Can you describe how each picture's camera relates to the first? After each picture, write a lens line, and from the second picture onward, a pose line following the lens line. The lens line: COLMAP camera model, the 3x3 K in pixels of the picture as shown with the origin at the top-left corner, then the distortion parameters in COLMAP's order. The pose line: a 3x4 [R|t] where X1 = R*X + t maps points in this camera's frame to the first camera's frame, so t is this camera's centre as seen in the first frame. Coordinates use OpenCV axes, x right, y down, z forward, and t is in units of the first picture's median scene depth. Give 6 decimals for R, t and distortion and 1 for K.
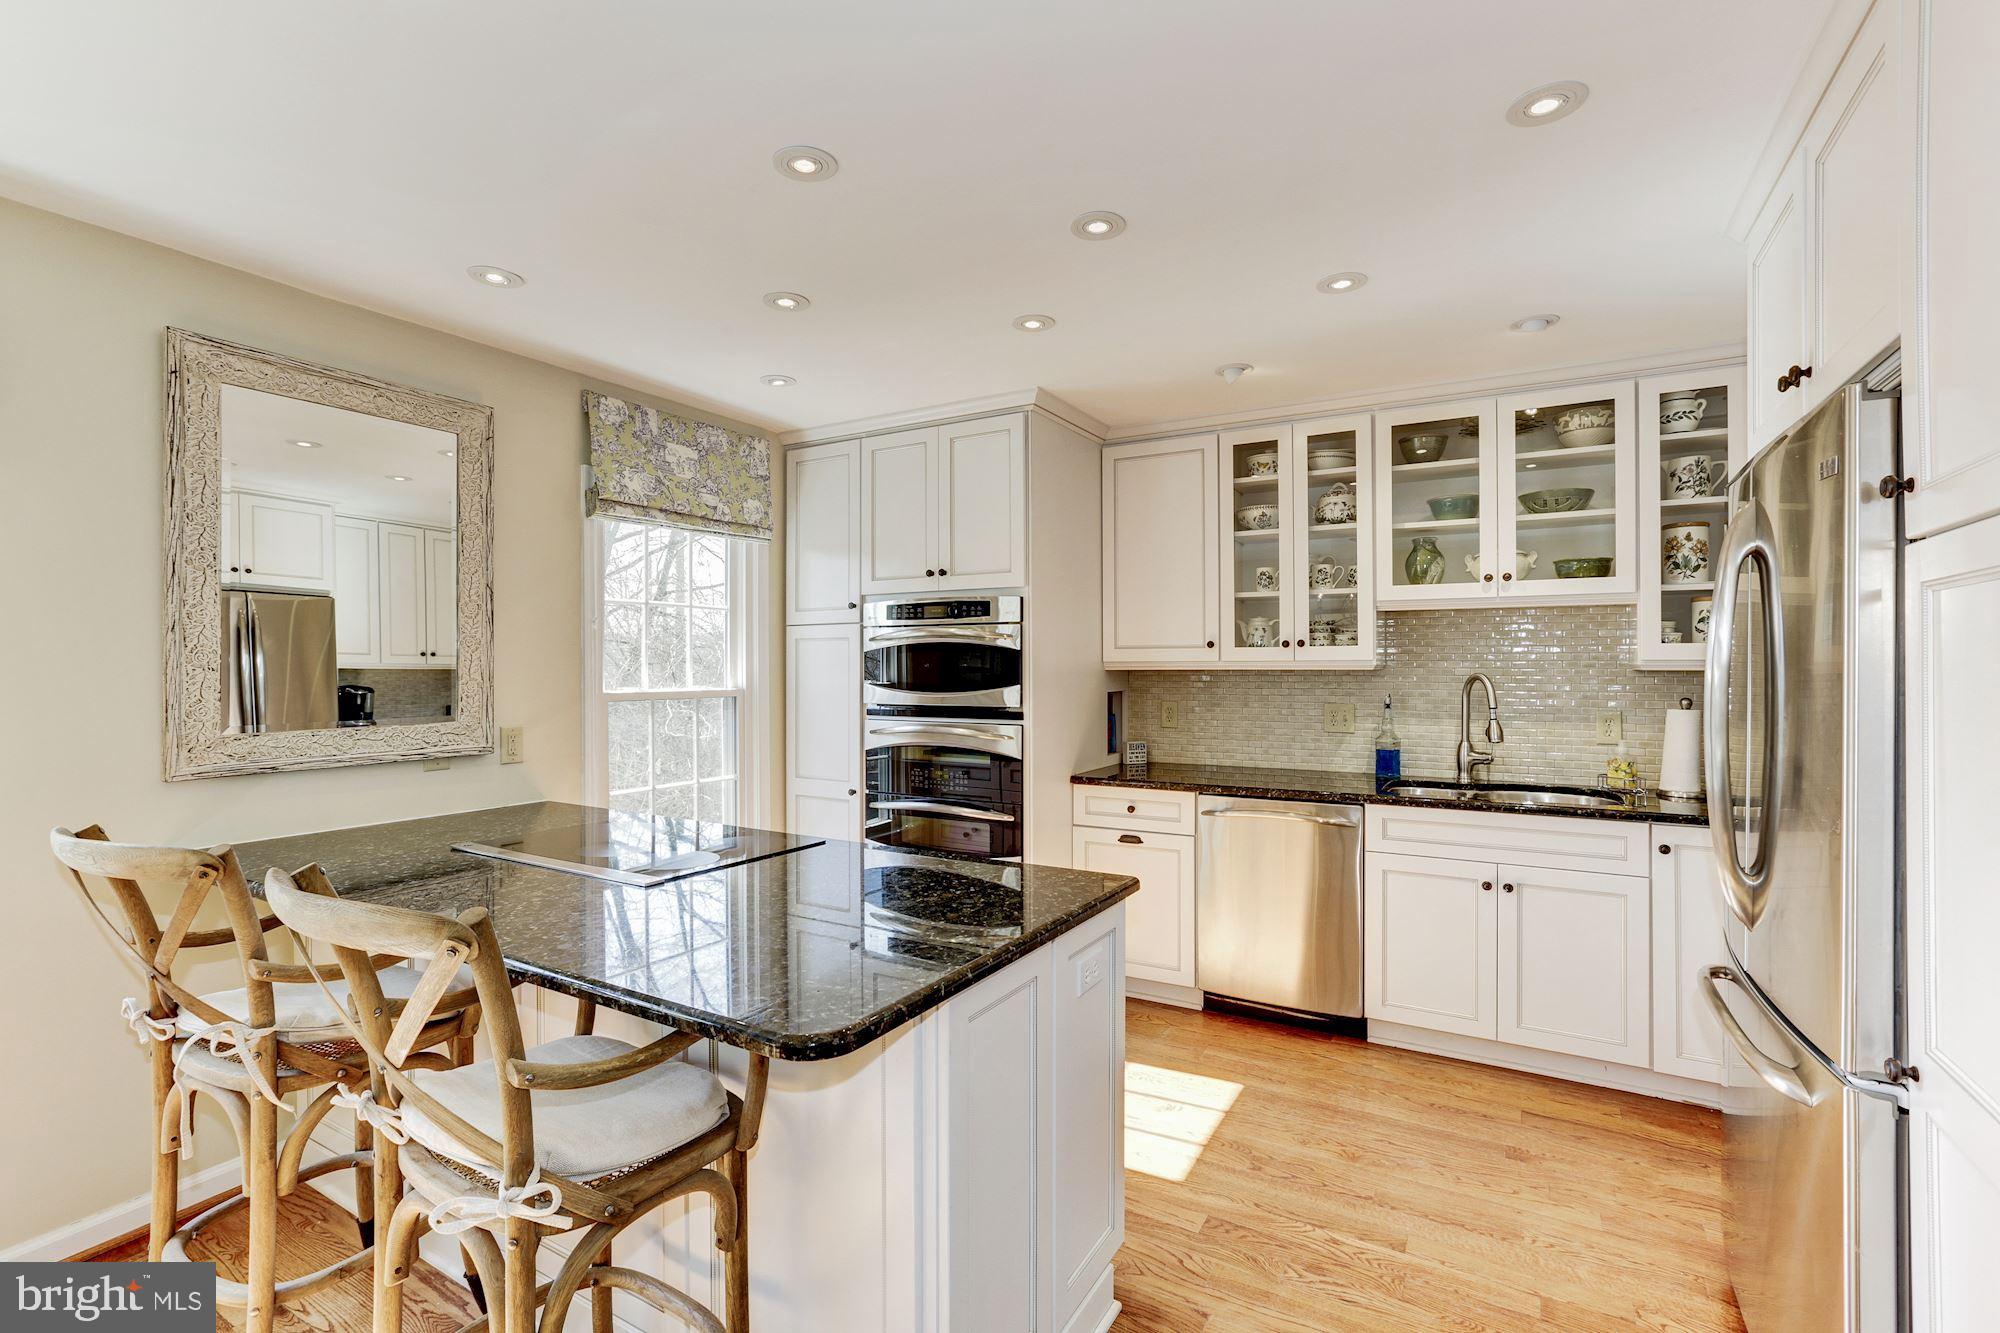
lens RADIAL K [[904.3, 0, 1000.0], [0, 904.3, 666.5], [0, 0, 1]] dist [-0.002587, -0.000086]
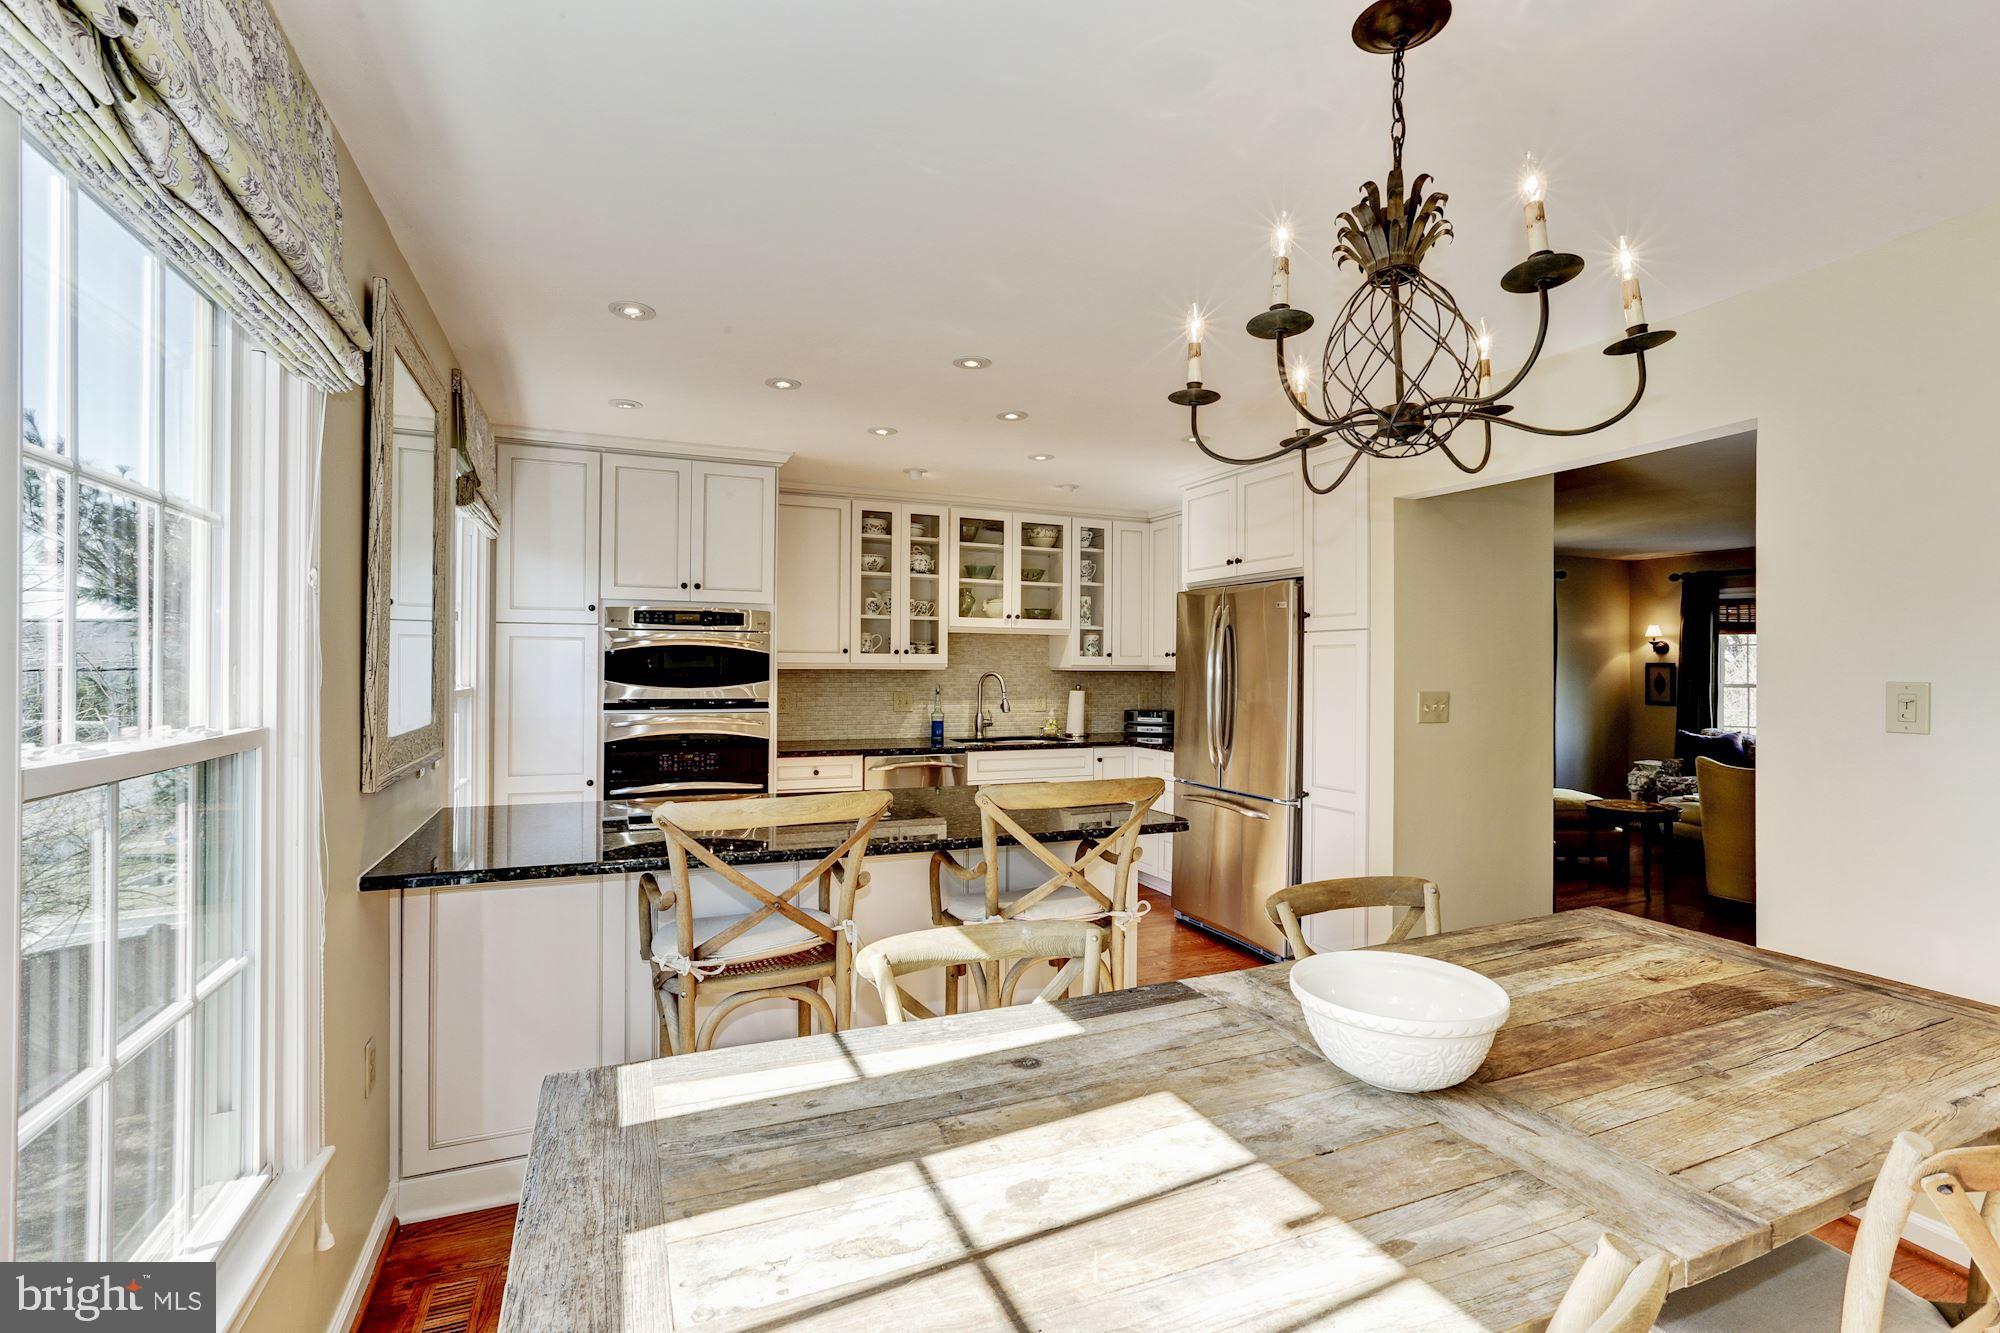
lens RADIAL K [[913.4, 0, 1000.0], [0, 913.4, 666.5], [0, 0, 1]] dist [0.000353, 0.000013]
pose [[0.603333, 0.005287, 0.797472, -0.779265], [-0.008368, 0.999965, -0.000298, -0.002035], [-0.797445, -0.006494, 0.603356, -0.035756]]
